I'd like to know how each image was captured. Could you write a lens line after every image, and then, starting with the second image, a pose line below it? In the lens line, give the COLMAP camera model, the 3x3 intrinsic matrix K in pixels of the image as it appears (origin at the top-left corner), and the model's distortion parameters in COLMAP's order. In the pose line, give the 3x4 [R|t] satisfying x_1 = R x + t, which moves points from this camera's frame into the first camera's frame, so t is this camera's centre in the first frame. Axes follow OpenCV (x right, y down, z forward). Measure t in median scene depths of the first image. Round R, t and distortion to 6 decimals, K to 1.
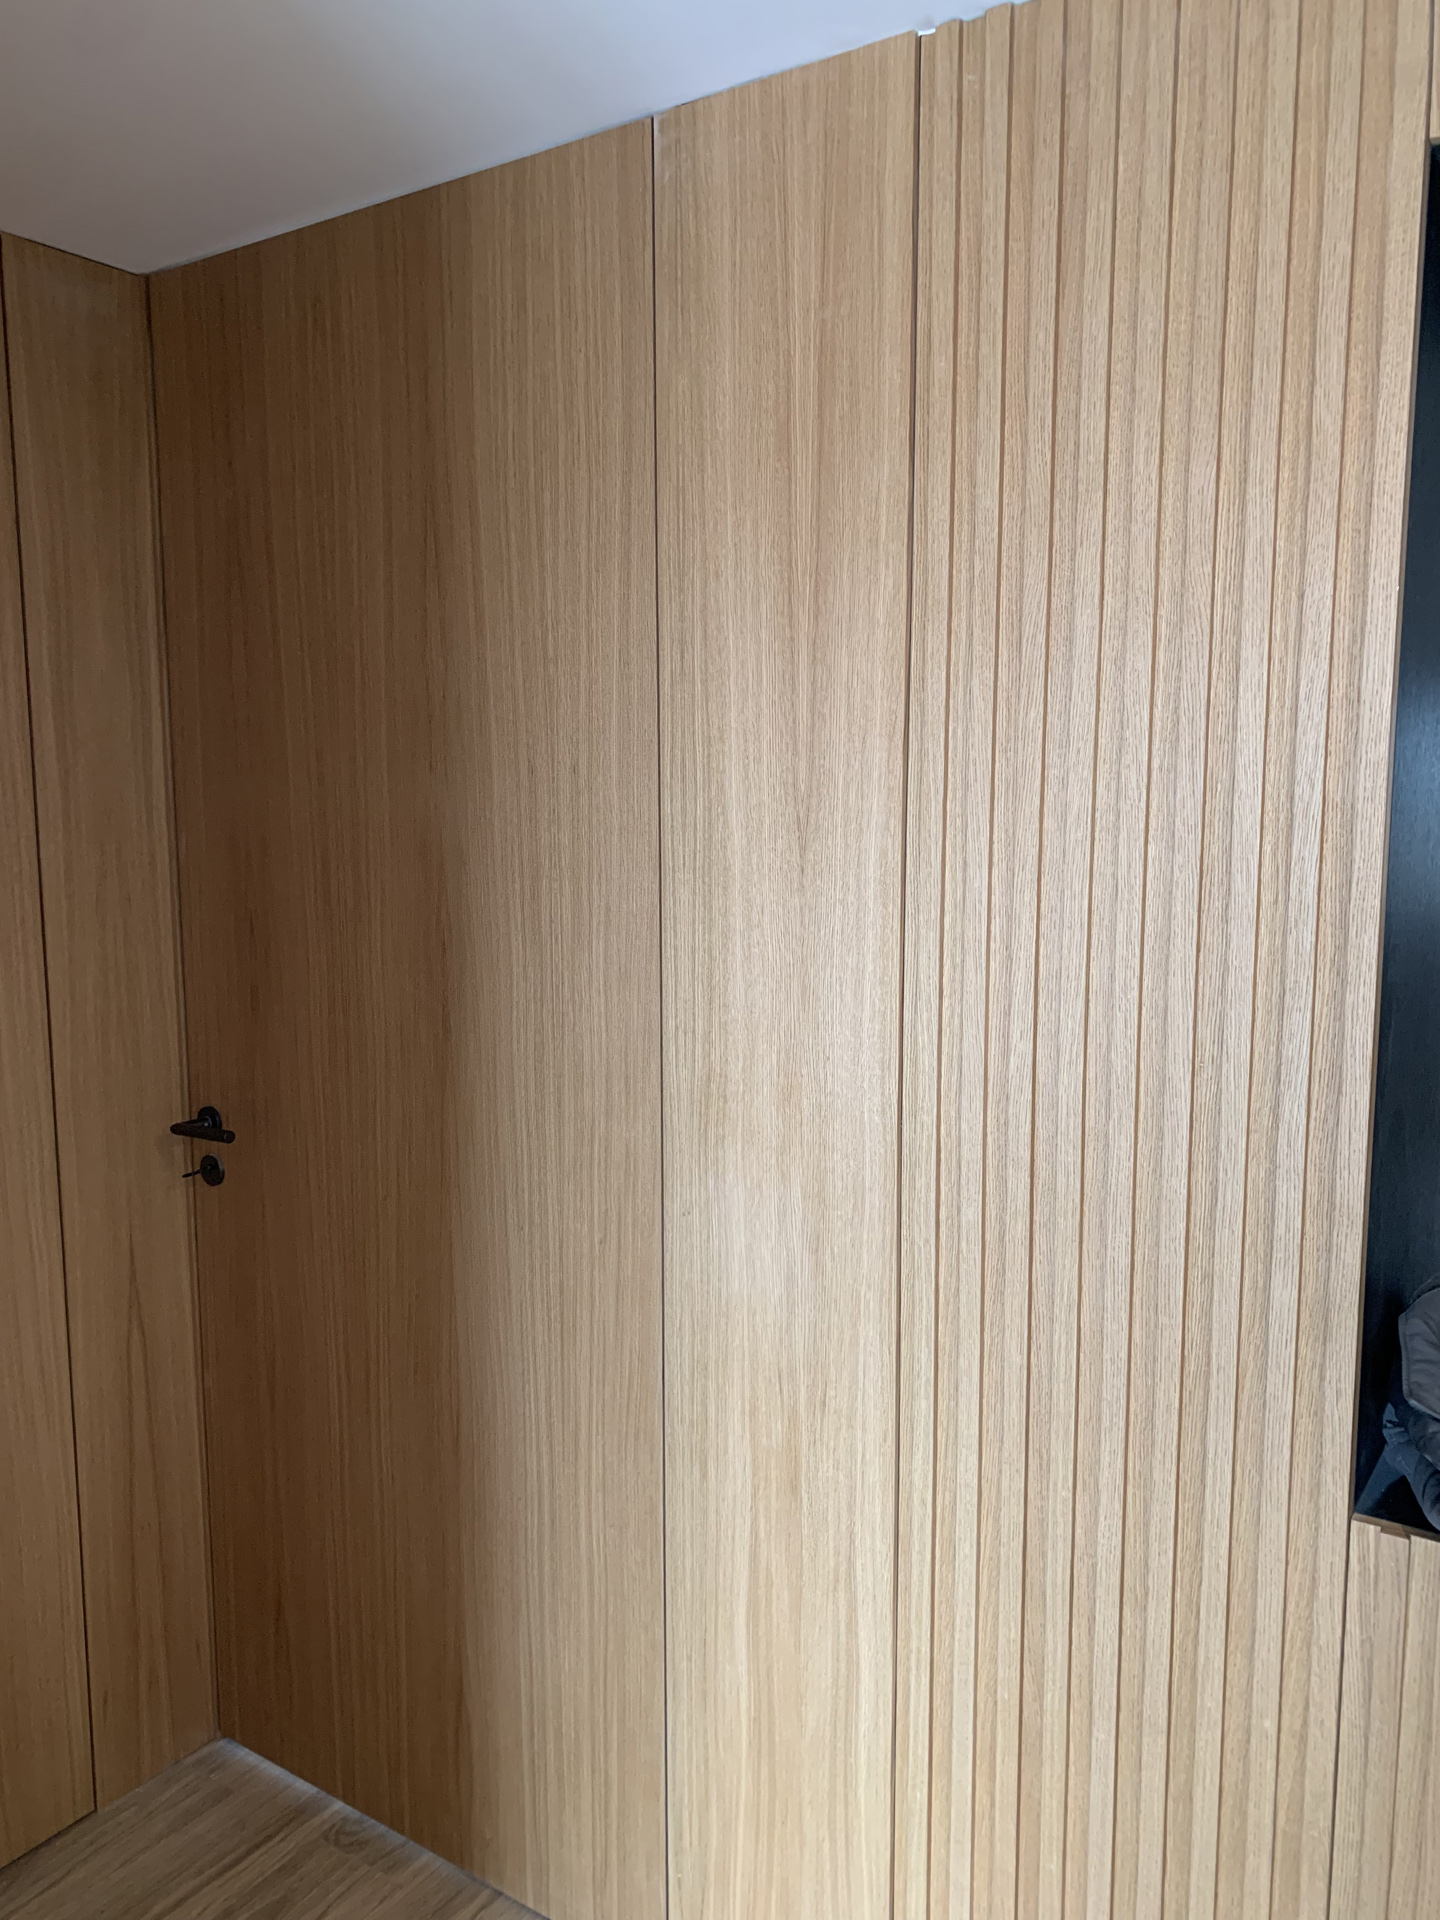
lens RADIAL K [[1452.9, 0, 726.5], [0, 1452.9, 966.3], [0, 0, 1]] dist [0.031924, -0.040255]
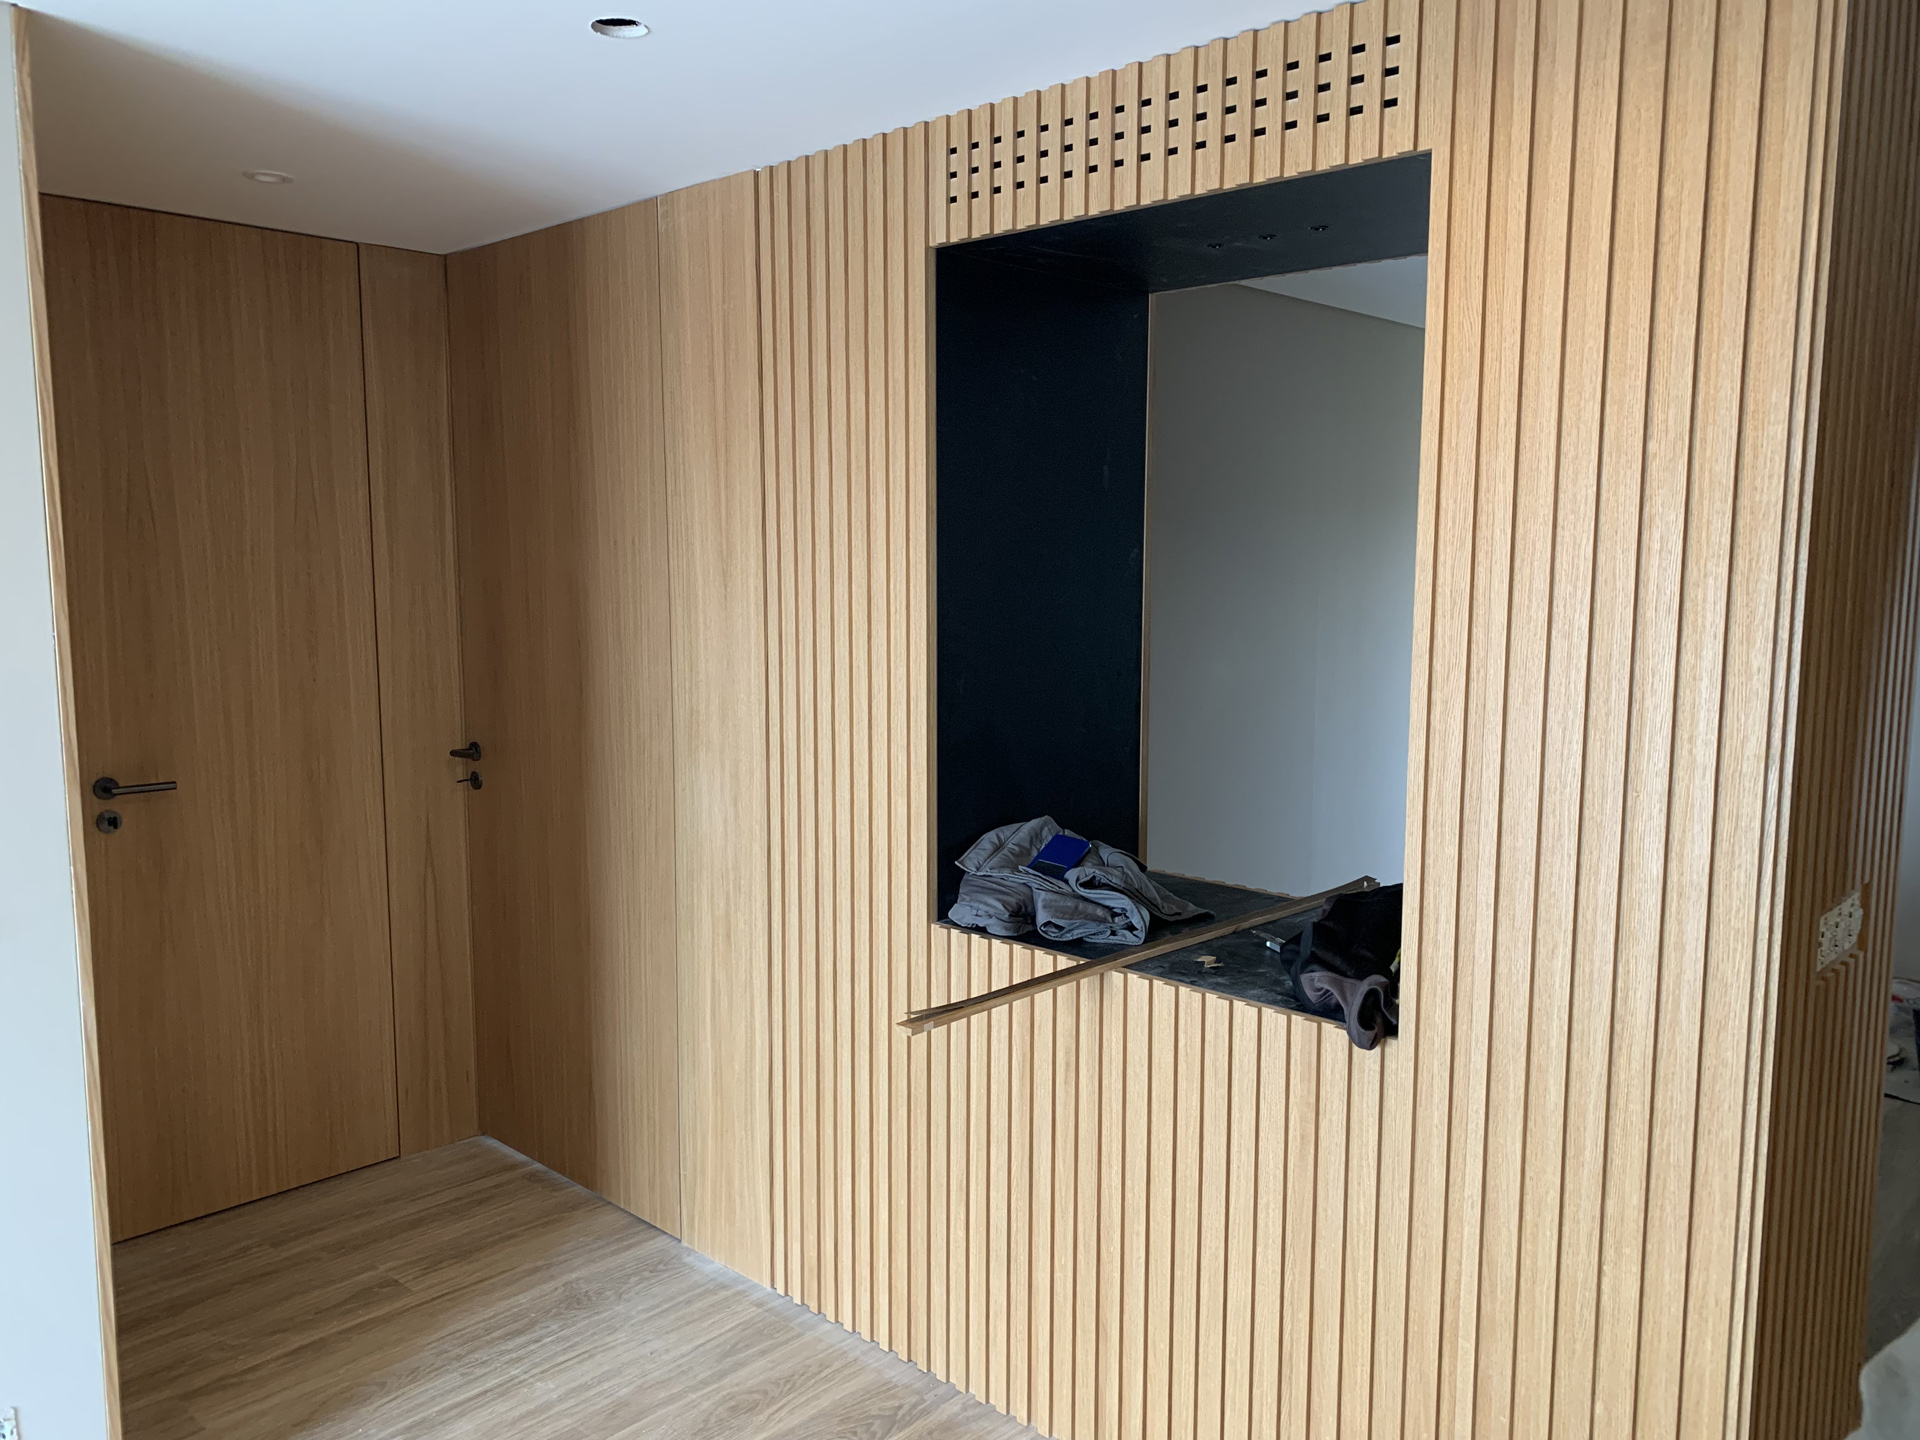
lens RADIAL K [[1452.9, 0, 974.8], [0, 1452.9, 725.9], [0, 0, 1]] dist [0.031924, -0.040255]
pose [[0.987459, 0.024123, -0.156022, 0.598946], [-0.025189, 0.999671, -0.004860, 0.089692], [0.155853, 0.008729, 0.987742, -0.713949]]
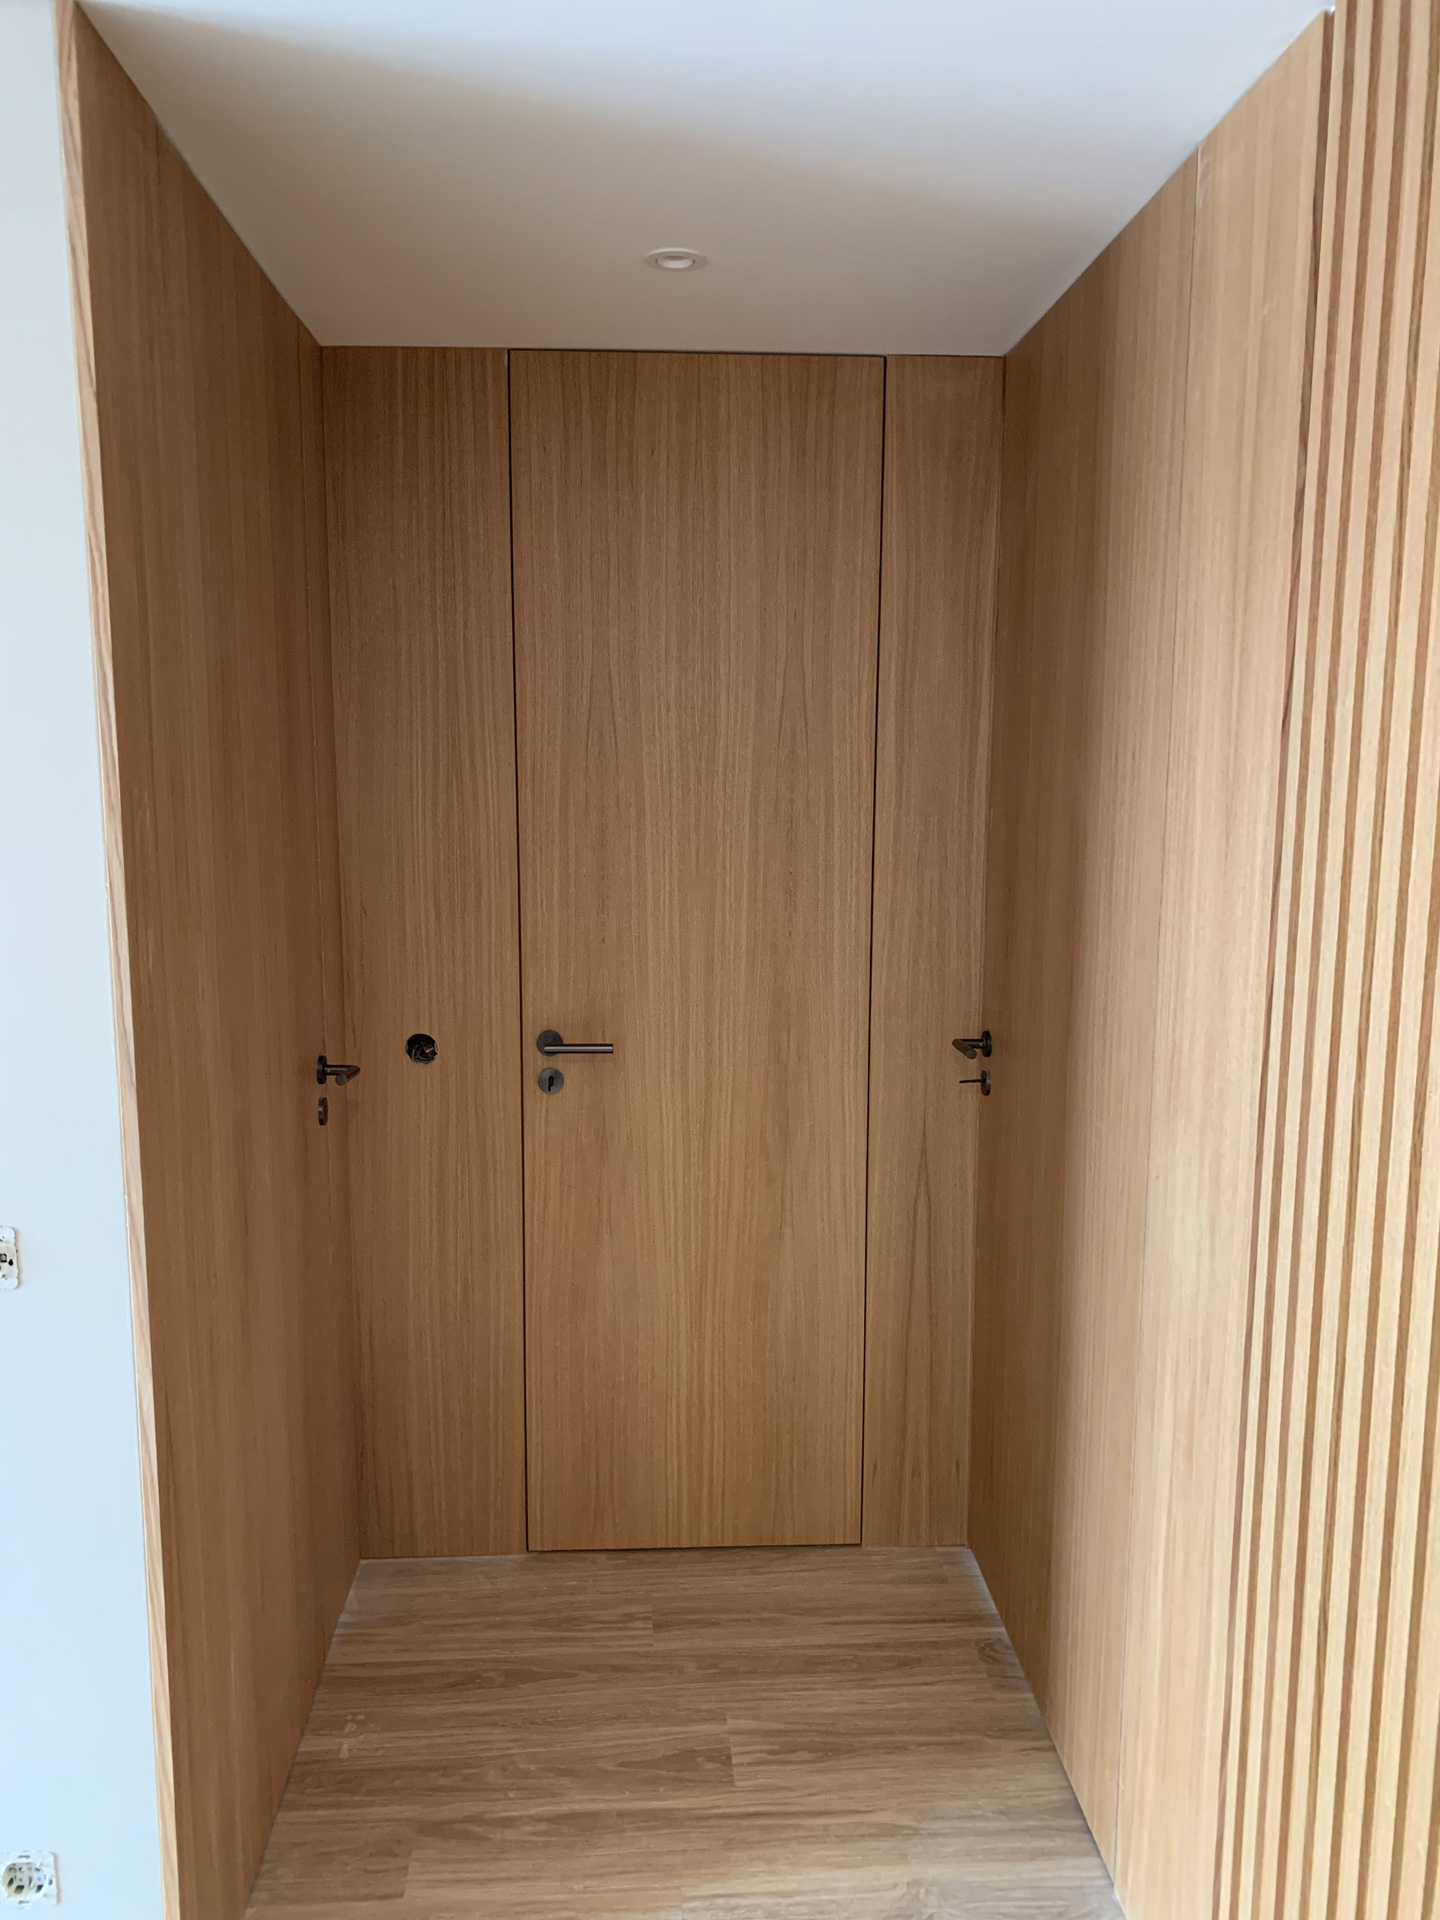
lens RADIAL K [[1452.9, 0, 723.3], [0, 1452.9, 976.3], [0, 0, 1]] dist [0.031924, -0.040255]
pose [[0.607645, 0.121299, -0.784891, 0.589232], [-0.106114, 0.991807, 0.071125, -0.016992], [0.787088, 0.040069, 0.615538, 0.085526]]
